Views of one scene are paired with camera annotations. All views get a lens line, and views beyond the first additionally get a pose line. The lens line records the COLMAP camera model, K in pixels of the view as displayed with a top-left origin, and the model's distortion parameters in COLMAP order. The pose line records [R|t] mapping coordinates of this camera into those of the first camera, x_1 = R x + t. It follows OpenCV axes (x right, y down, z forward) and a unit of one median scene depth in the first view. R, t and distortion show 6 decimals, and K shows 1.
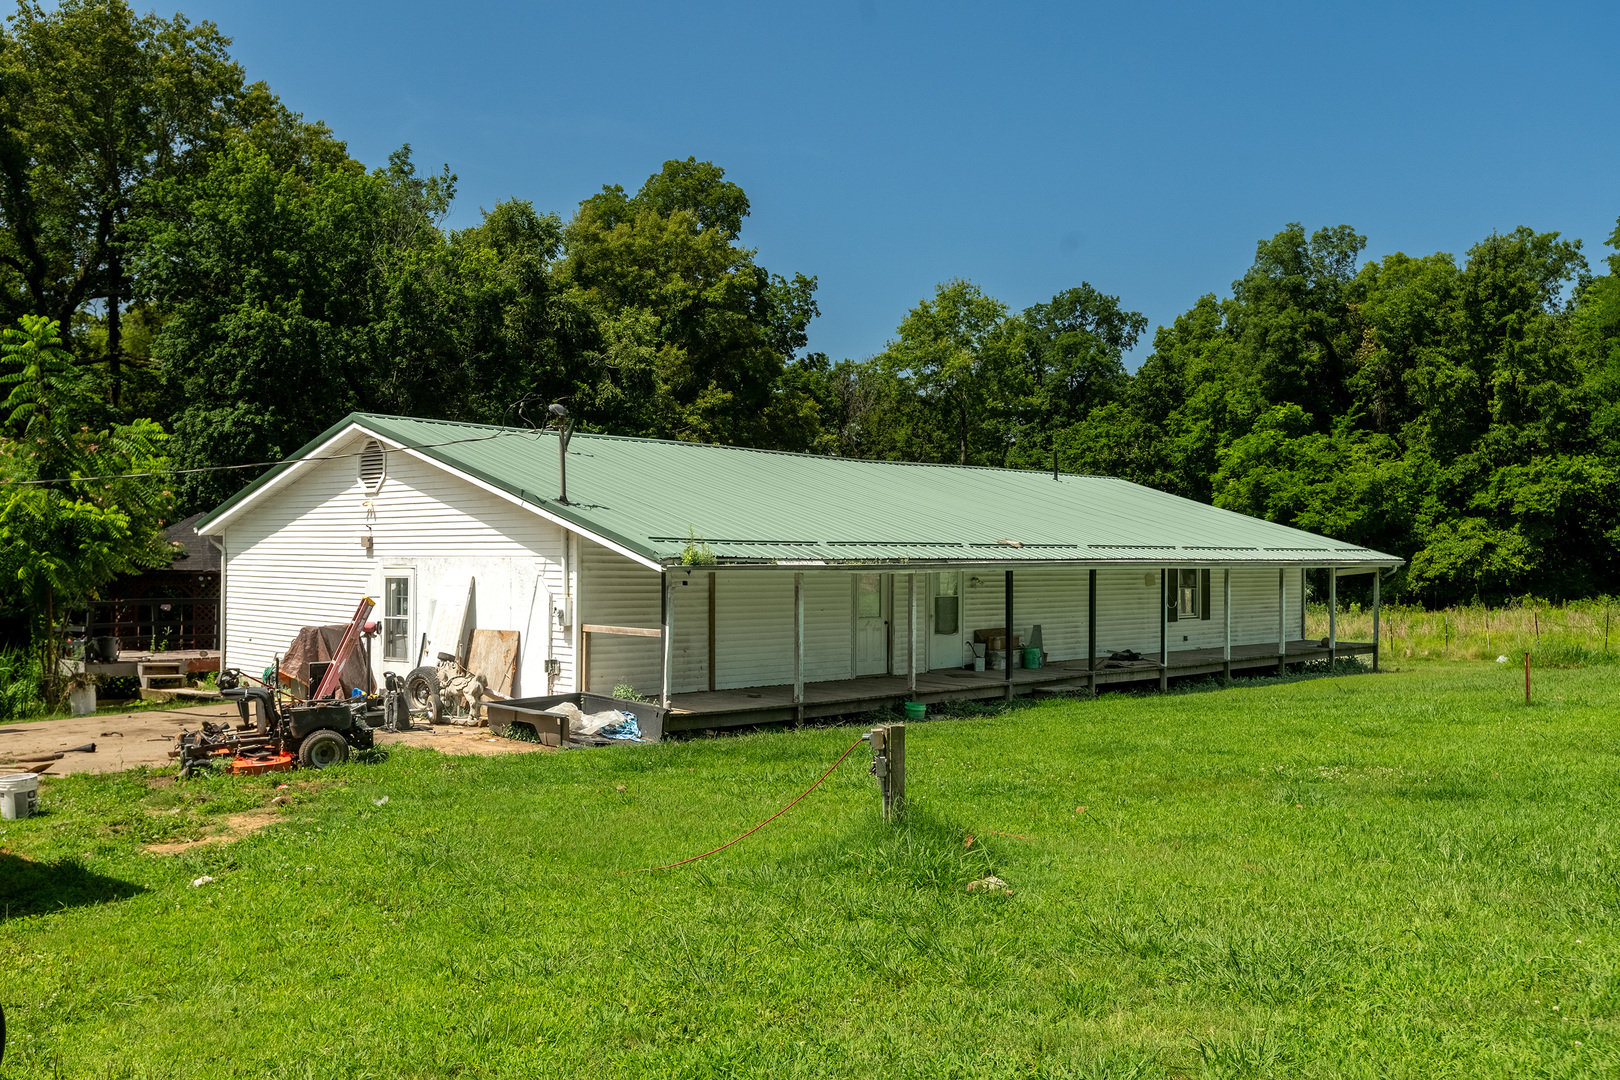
lens RADIAL K [[1410.3, 0, 808.0], [0, 1410.3, 543.2], [0, 0, 1]] dist [0.001058, 0.000790]
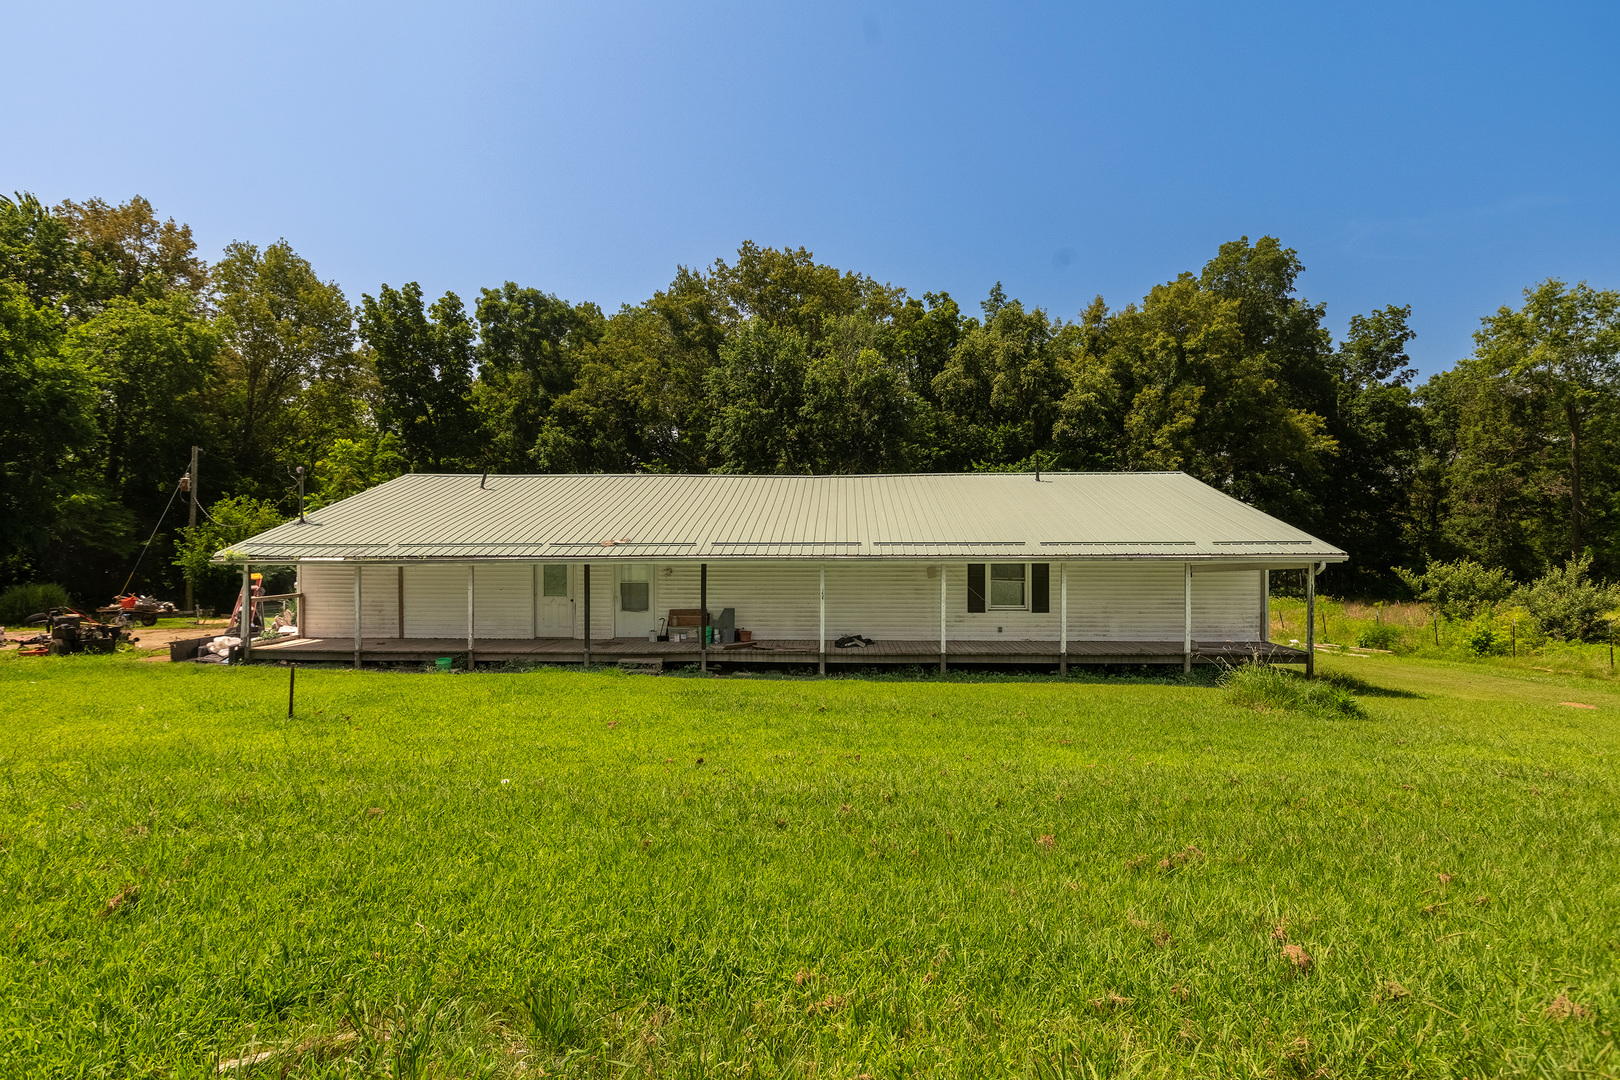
lens RADIAL K [[854.5, 0, 799.9], [0, 854.5, 538.9], [0, 0, 1]] dist [-0.004545, 0.000102]
pose [[0.664304, -0.007582, -0.747424, 0.661401], [0.012662, 0.999919, 0.001111, -0.001939], [0.747355, -0.010202, 0.664347, 0.485786]]
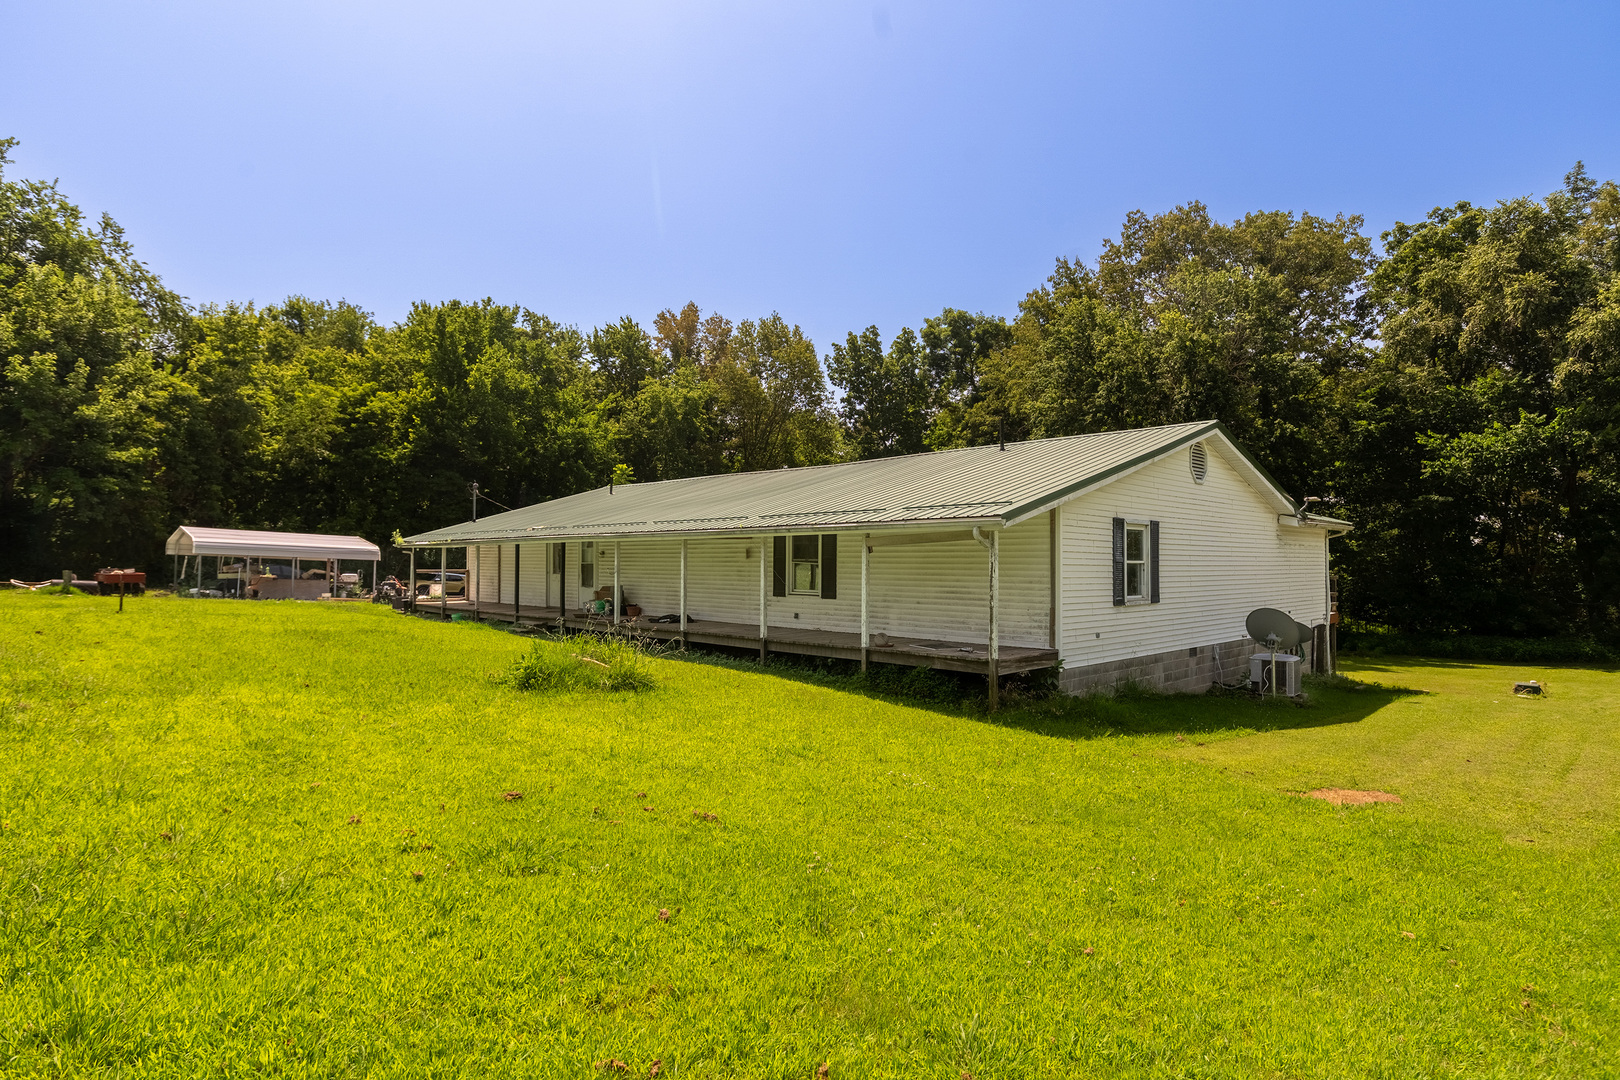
lens RADIAL K [[854.5, 0, 795.3], [0, 854.5, 553.2], [0, 0, 1]] dist [-0.004545, 0.000102]
pose [[-0.038820, -0.014736, -0.999138, 0.876479], [0.006205, 0.999868, -0.014987, 0.034759], [0.999227, -0.006781, -0.038723, 1.056415]]
